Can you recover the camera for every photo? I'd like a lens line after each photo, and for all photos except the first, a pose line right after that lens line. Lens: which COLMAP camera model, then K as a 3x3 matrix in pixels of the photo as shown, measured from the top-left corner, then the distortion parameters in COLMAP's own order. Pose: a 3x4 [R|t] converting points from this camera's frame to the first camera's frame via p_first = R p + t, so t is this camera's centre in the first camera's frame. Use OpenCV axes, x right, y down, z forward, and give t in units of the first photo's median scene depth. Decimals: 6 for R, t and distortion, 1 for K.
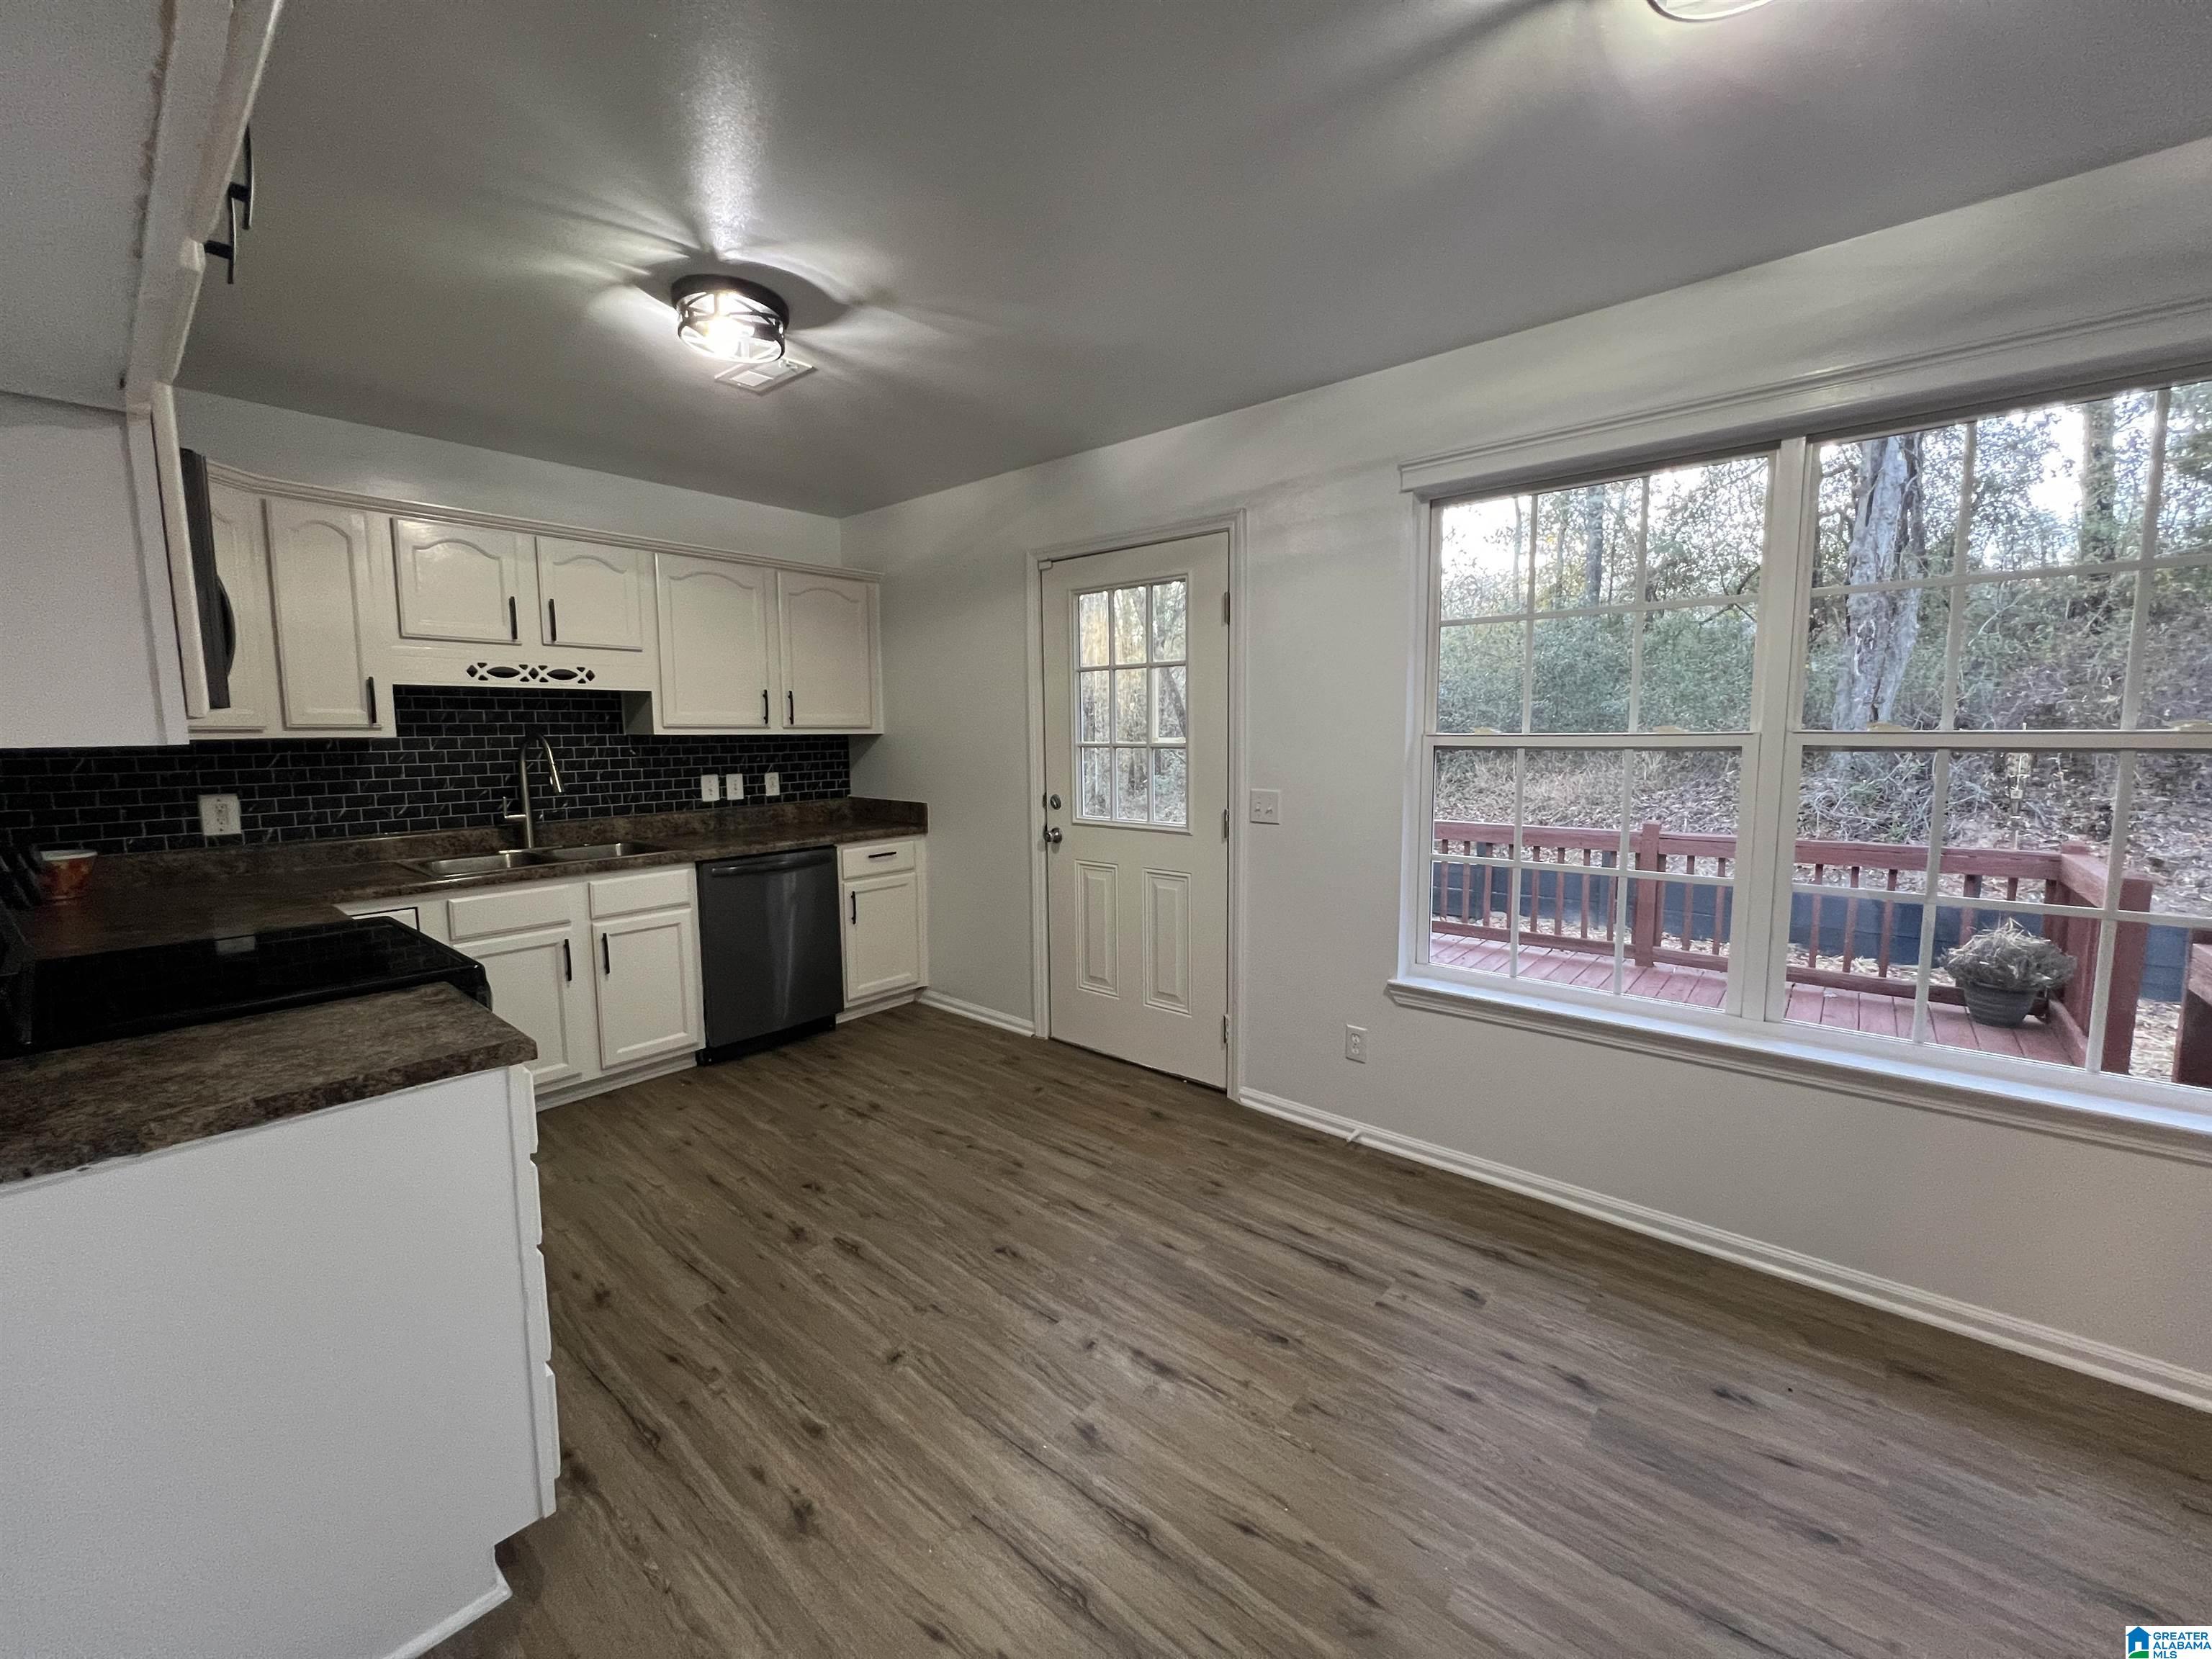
lens RADIAL K [[884.6, 0, 1104.9], [0, 884.6, 822.6], [0, 0, 1]] dist [-0.000228, -0.000060]
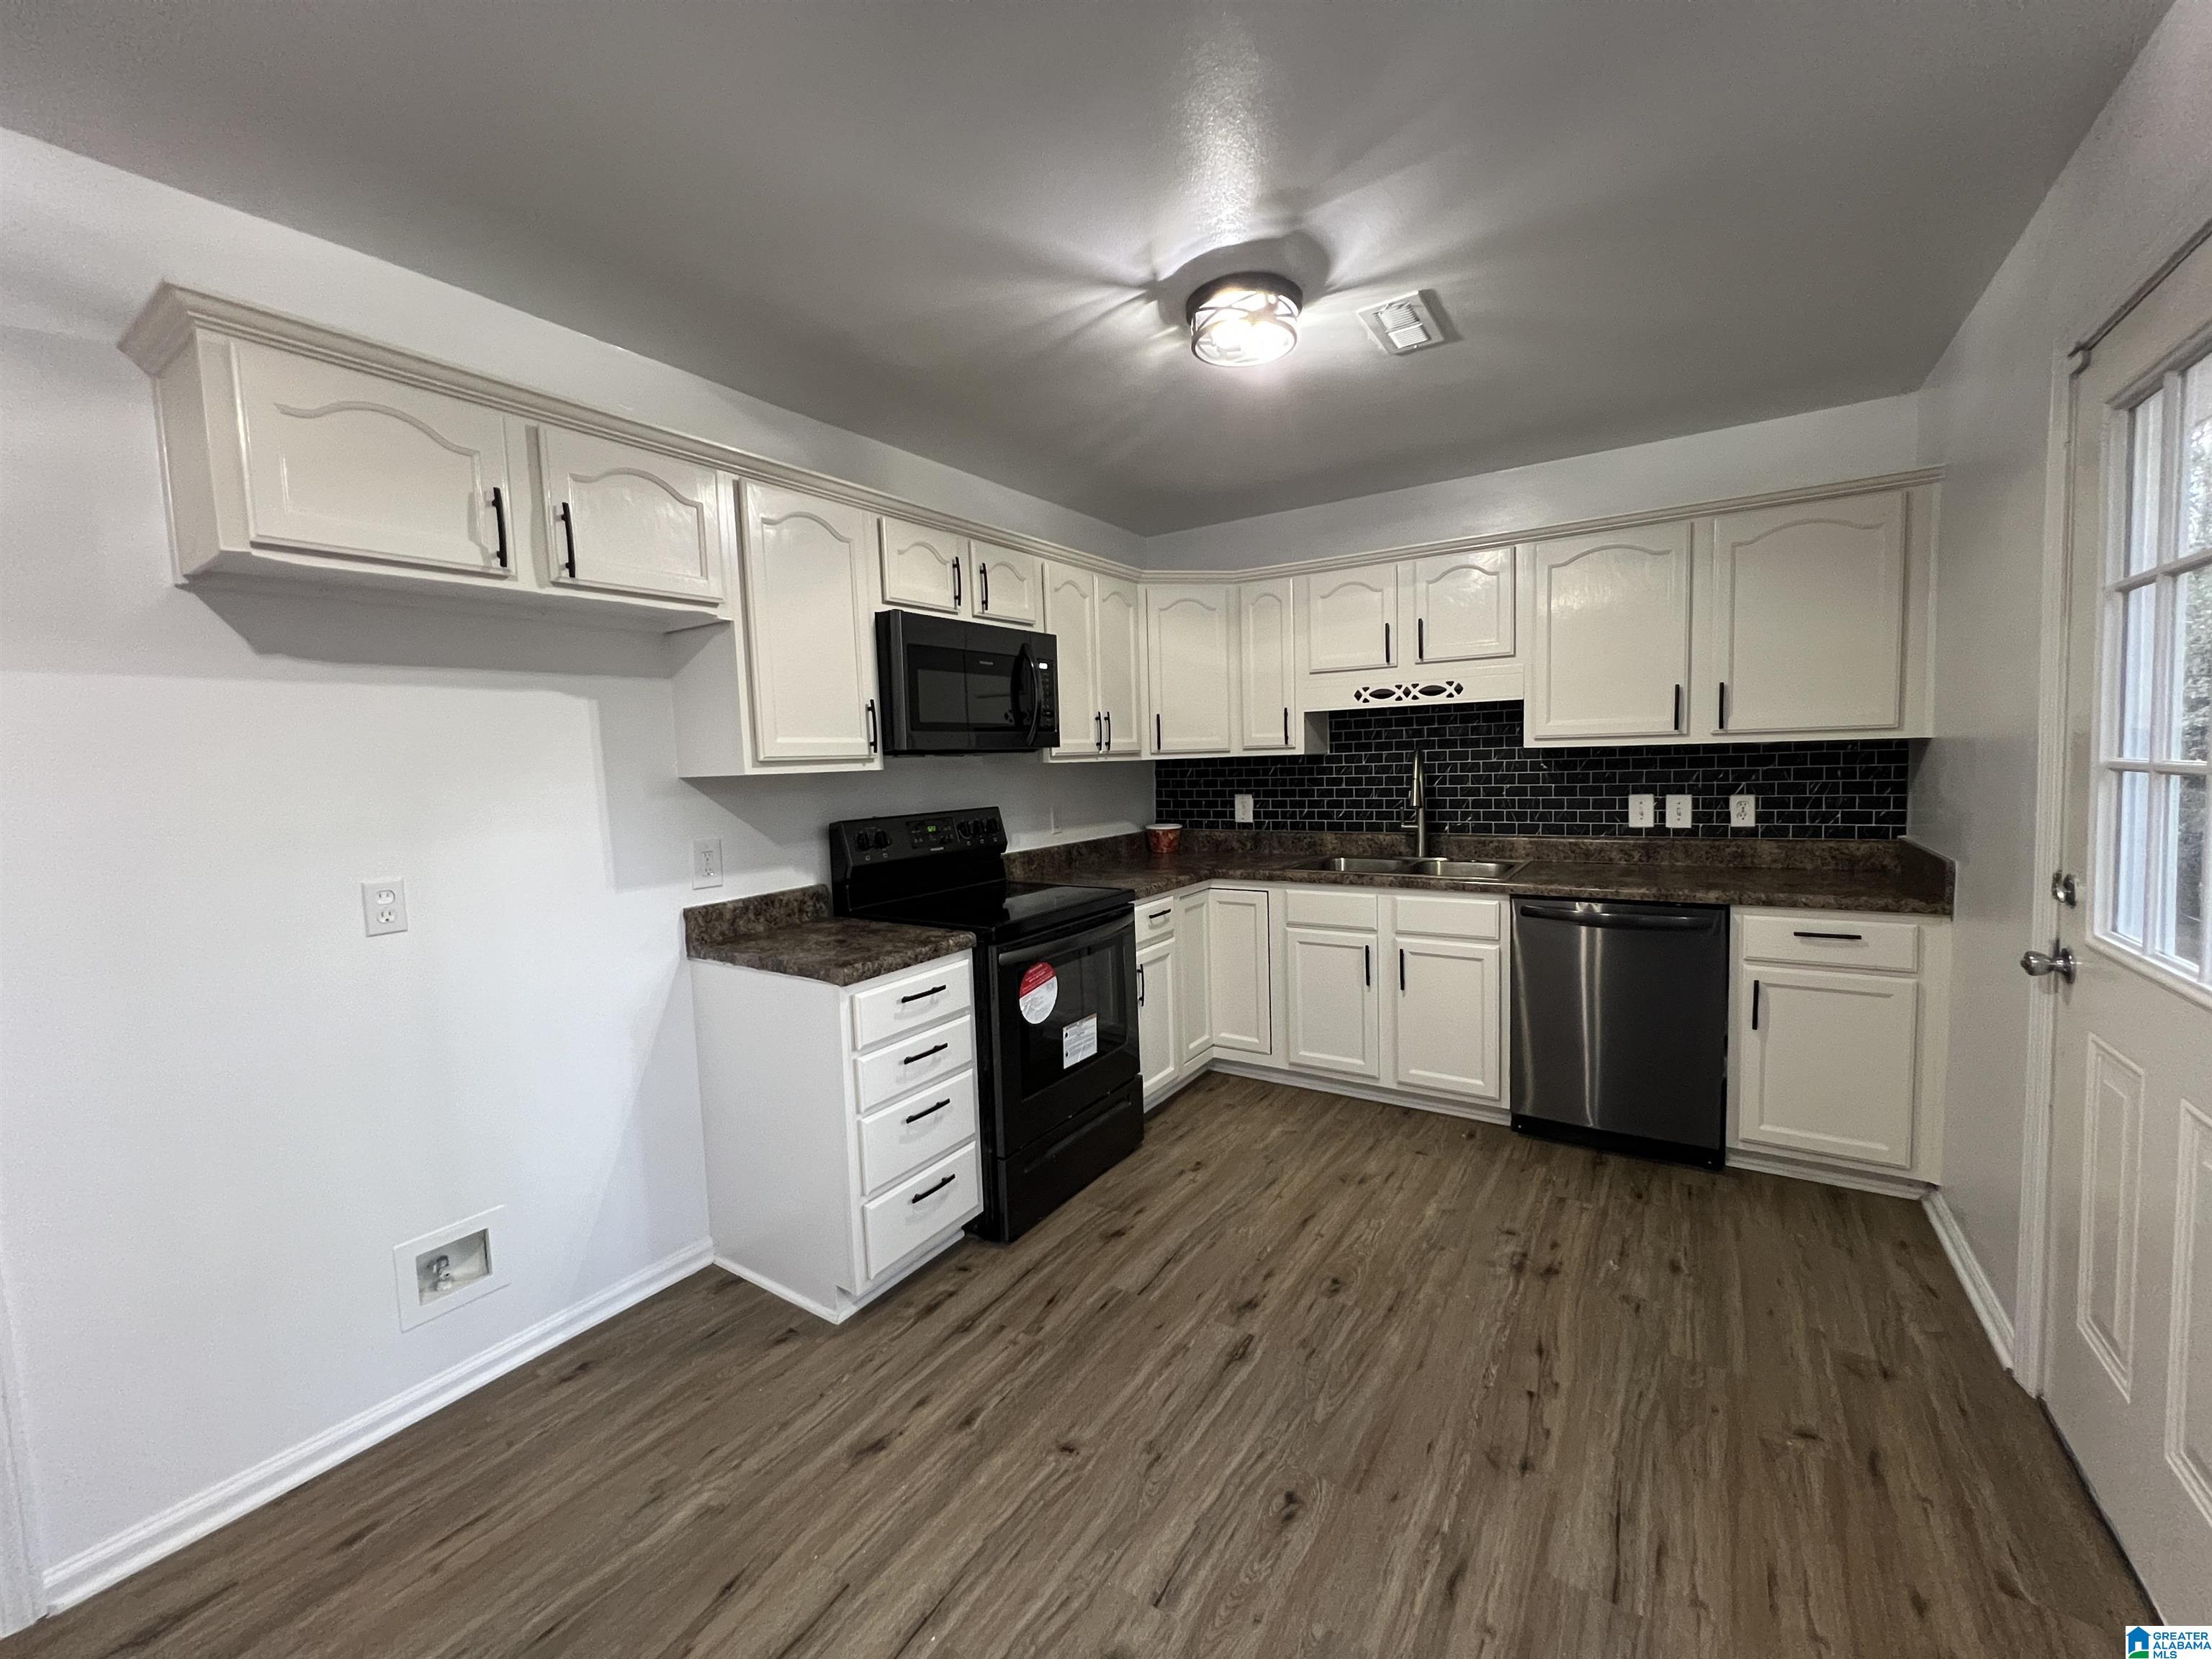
lens RADIAL K [[885.0, 0, 1104.1], [0, 885.0, 819.8], [0, 0, 1]] dist [-0.001536, -0.000256]
pose [[0.124374, 0.071690, -0.989642, 0.349837], [-0.074815, 0.995225, 0.062692, -0.054152], [0.989411, 0.066243, 0.129144, 0.497679]]
